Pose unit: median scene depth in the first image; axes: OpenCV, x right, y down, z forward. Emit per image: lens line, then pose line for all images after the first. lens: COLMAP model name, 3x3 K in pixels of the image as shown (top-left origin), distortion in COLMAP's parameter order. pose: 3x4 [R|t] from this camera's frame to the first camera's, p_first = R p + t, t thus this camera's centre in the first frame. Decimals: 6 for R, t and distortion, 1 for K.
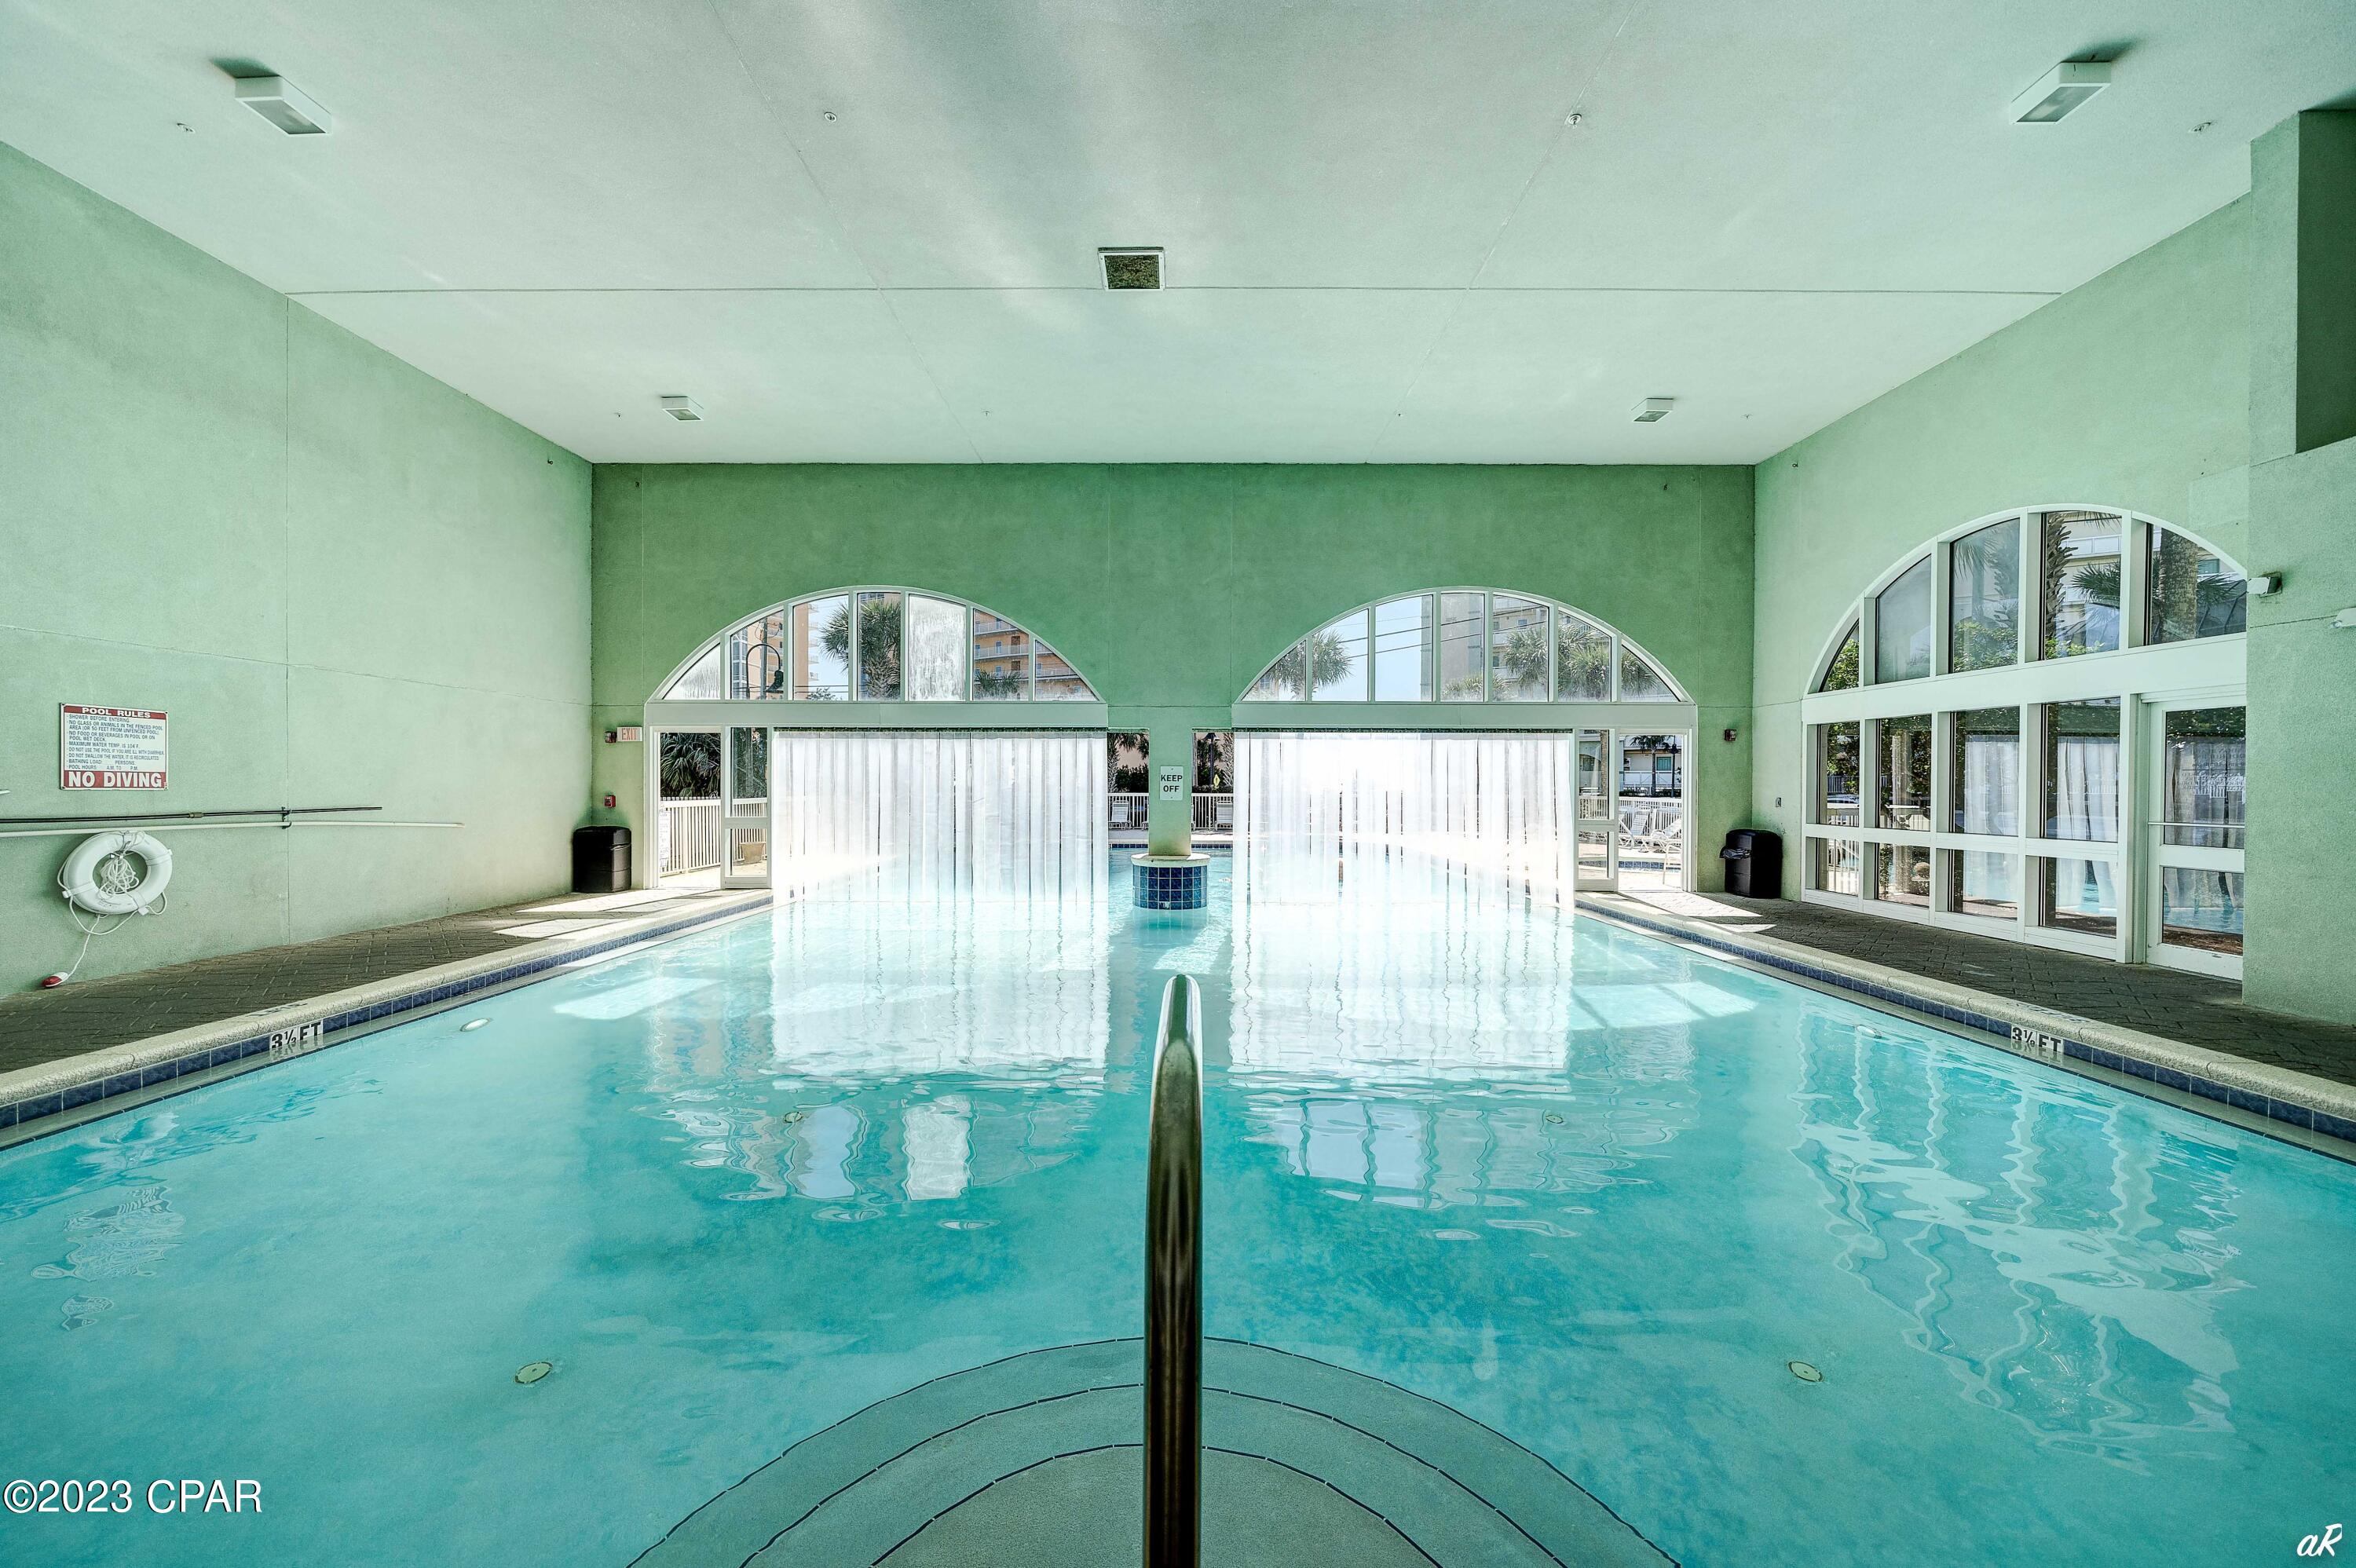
lens RADIAL K [[784.3, 0, 1178.0], [0, 784.3, 784.0], [0, 0, 1]] dist [-0.004570, -0.000153]
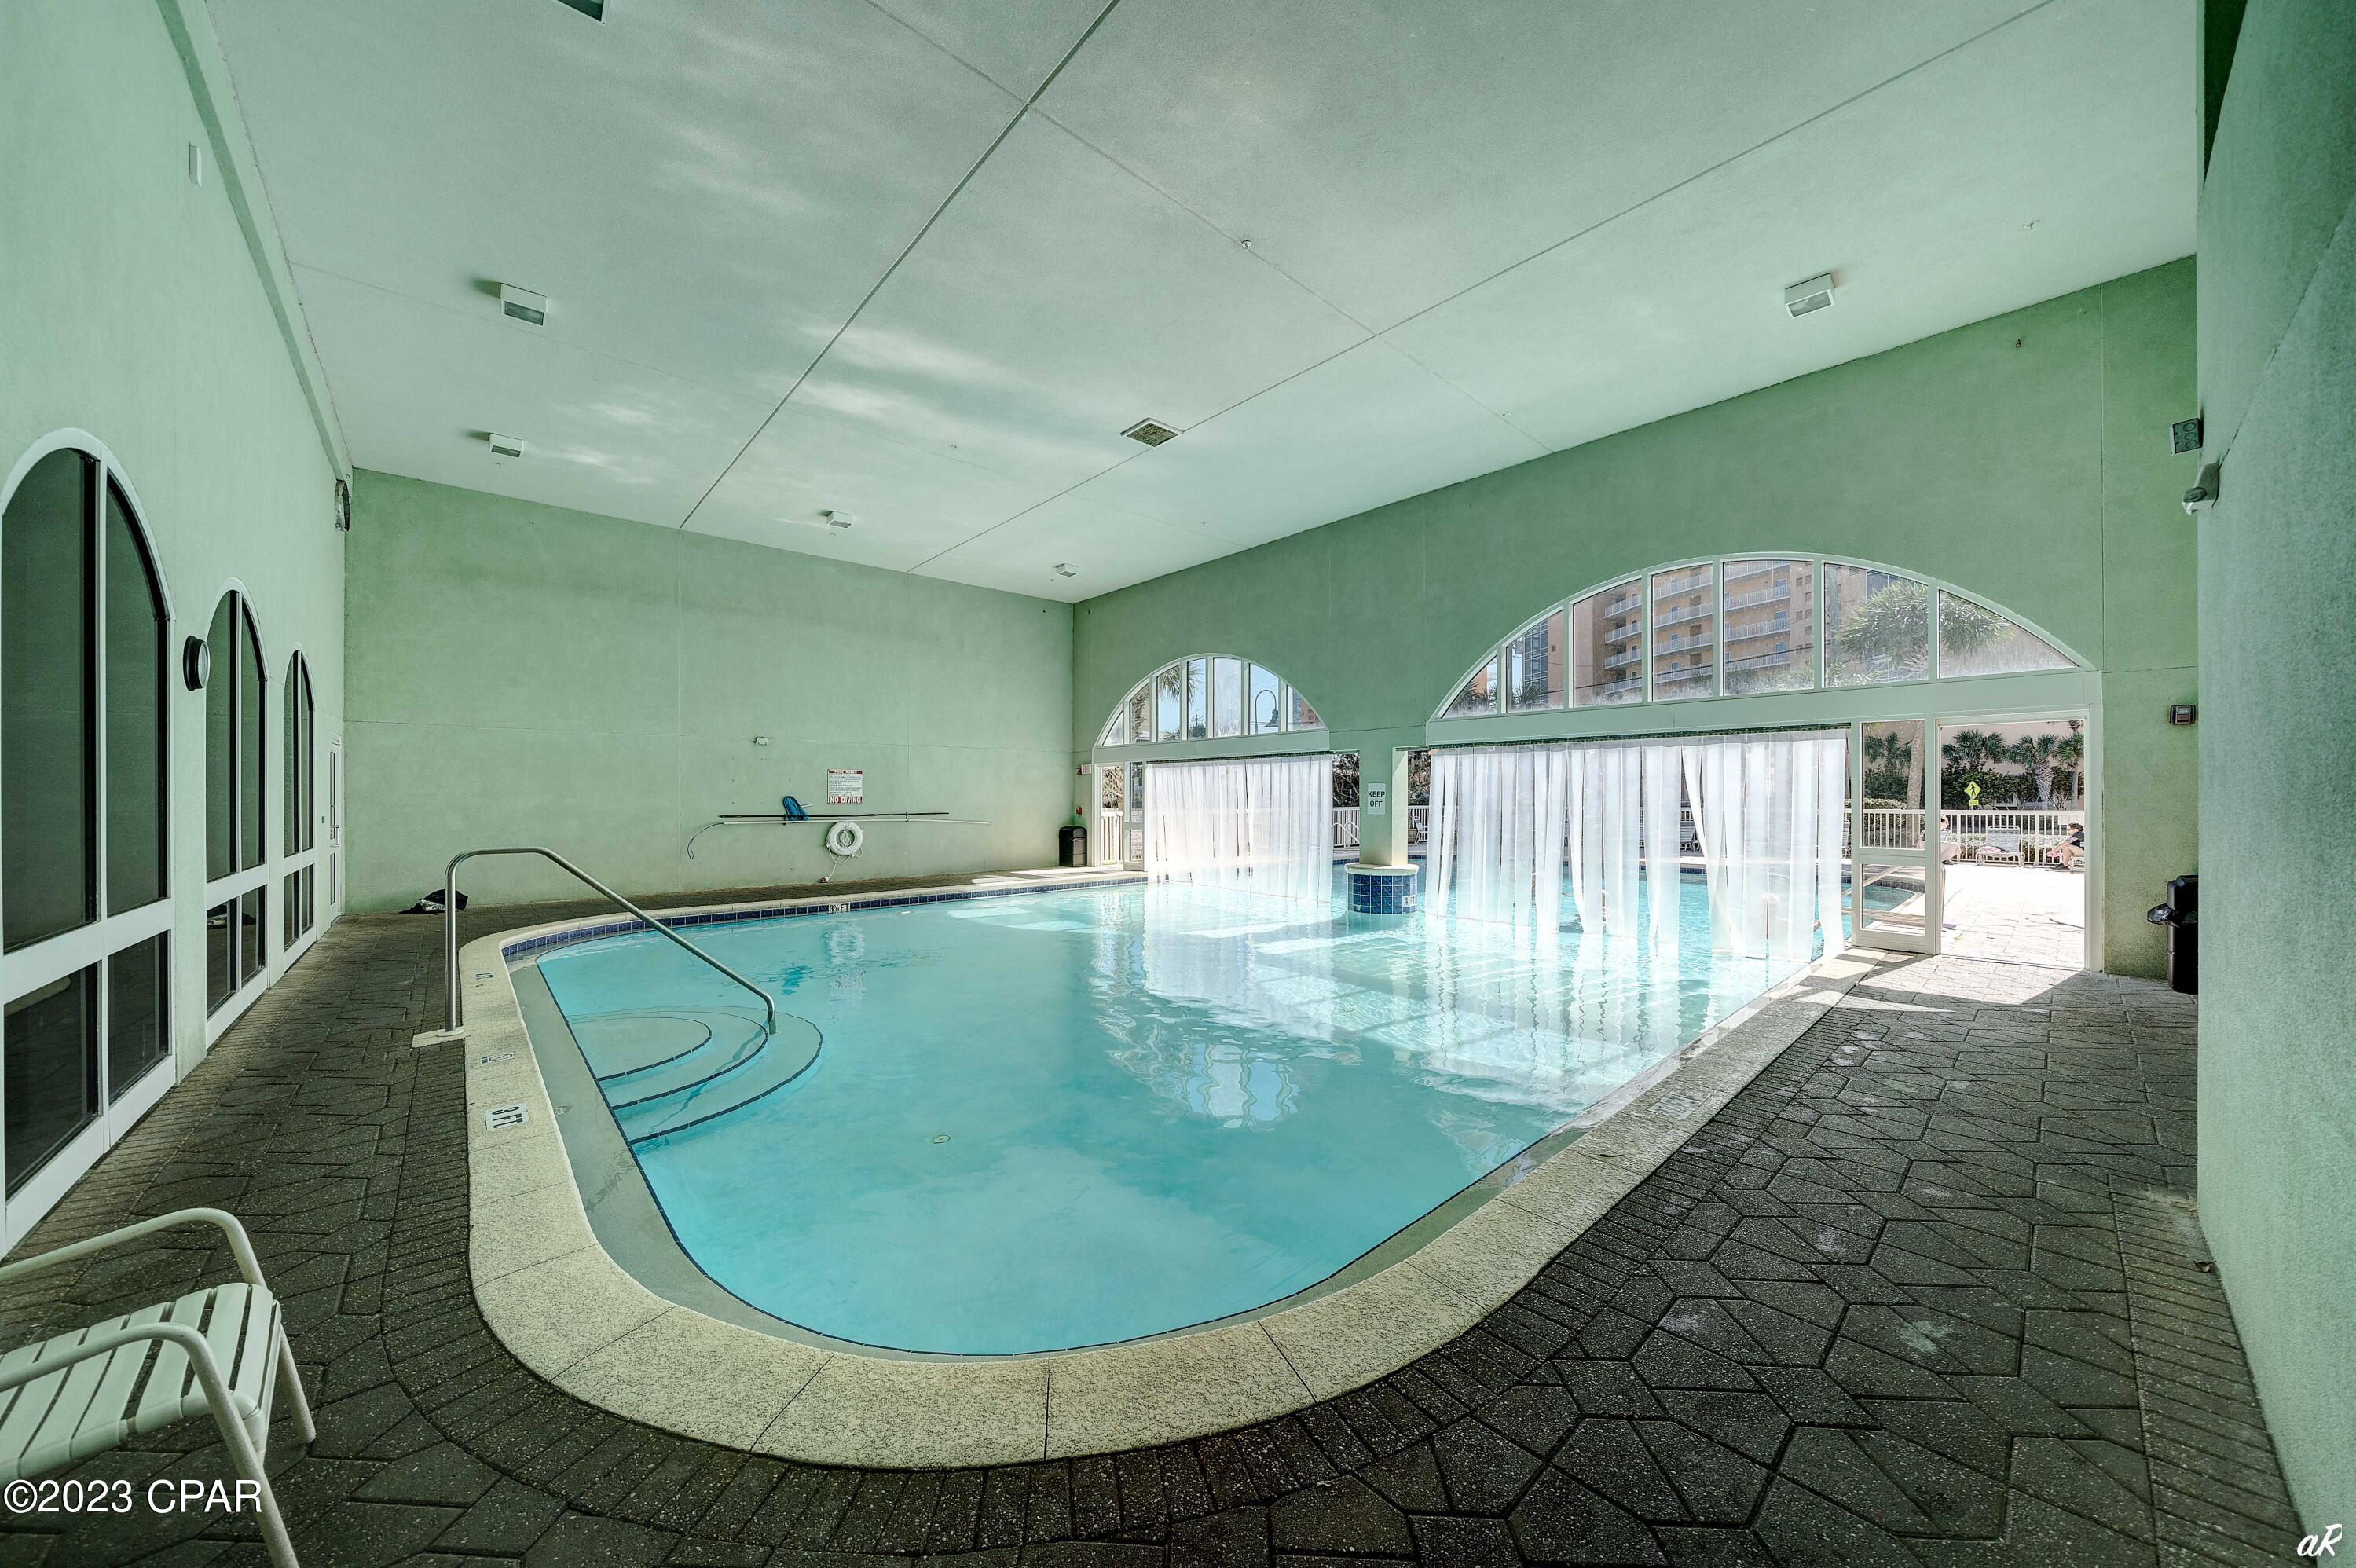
lens RADIAL K [[784.4, 0, 1178.0], [0, 784.4, 784.0], [0, 0, 1]] dist [-0.004570, -0.000153]
pose [[0.685821, -0.016694, -0.727578, 0.601756], [0.003692, 0.999804, -0.019460, -0.001658], [0.727760, 0.010660, 0.685749, 0.046937]]
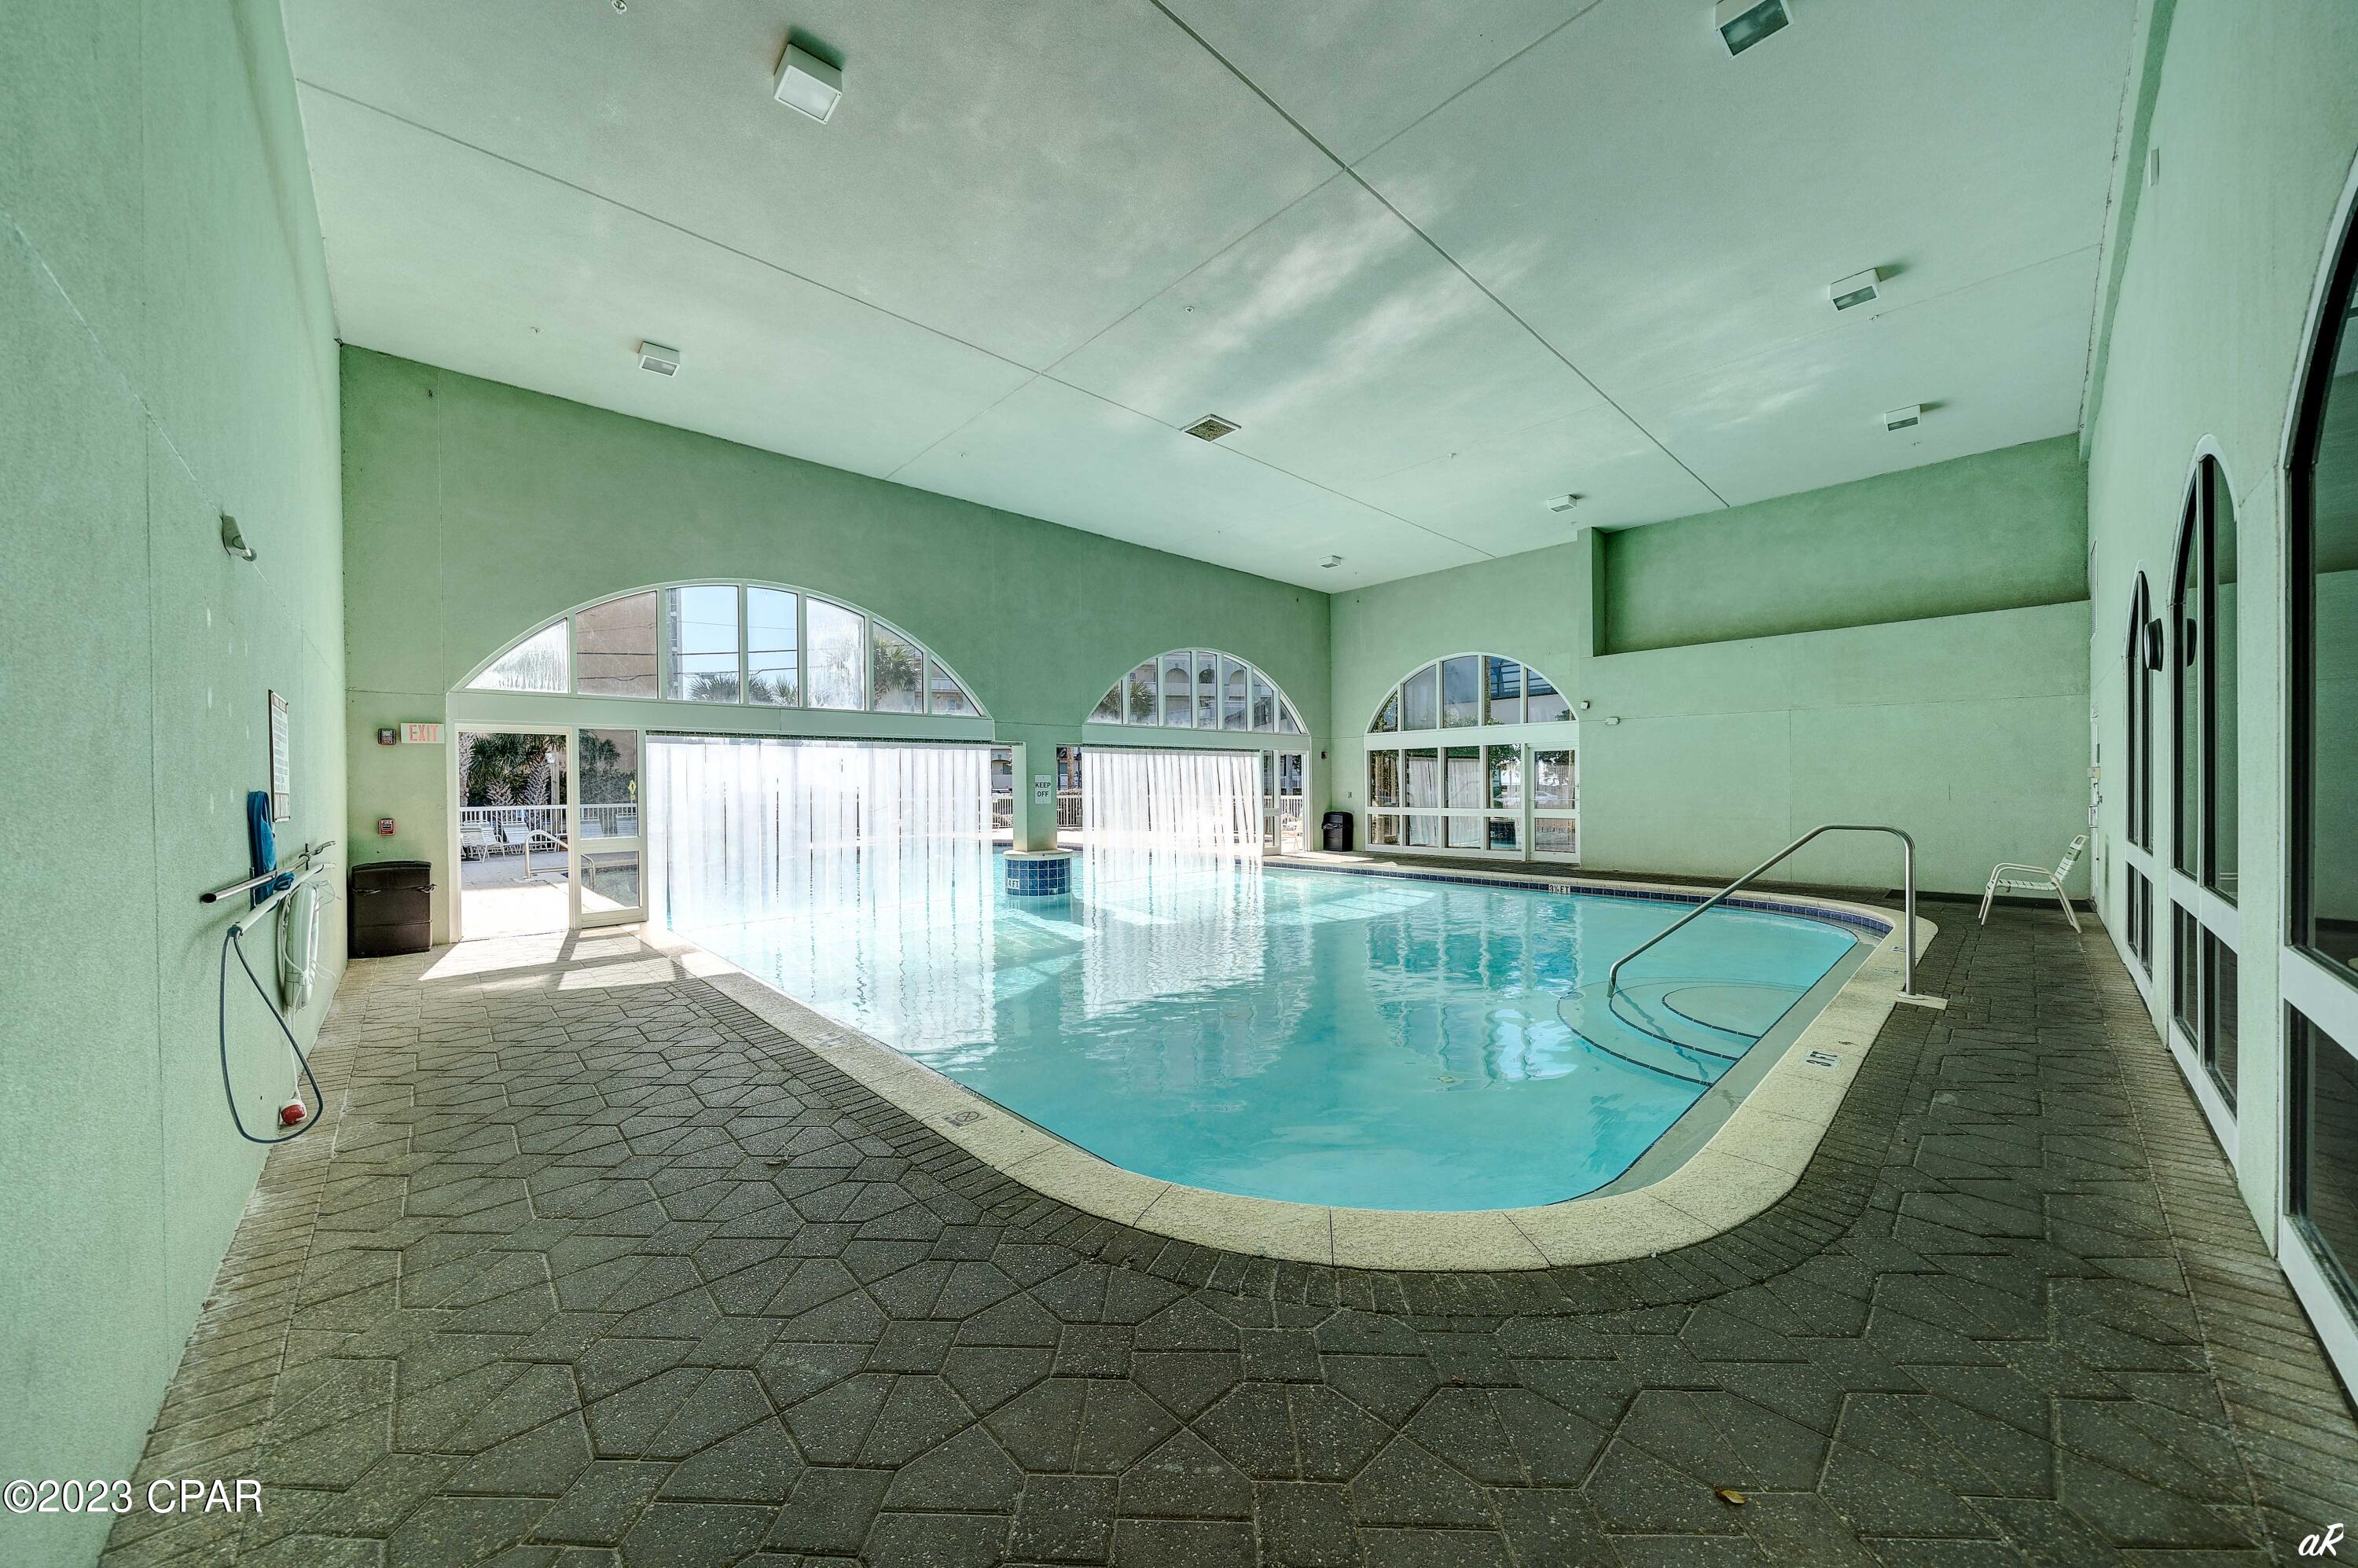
lens RADIAL K [[811.2, 0, 1118.9], [0, 811.2, 781.9], [0, 0, 1]] dist [-0.001579, -0.000082]
pose [[0.746666, -0.009338, 0.665133, -0.742314], [0.014766, 0.999888, -0.002537, -0.007488], [-0.665035, 0.011716, 0.746720, 0.008618]]
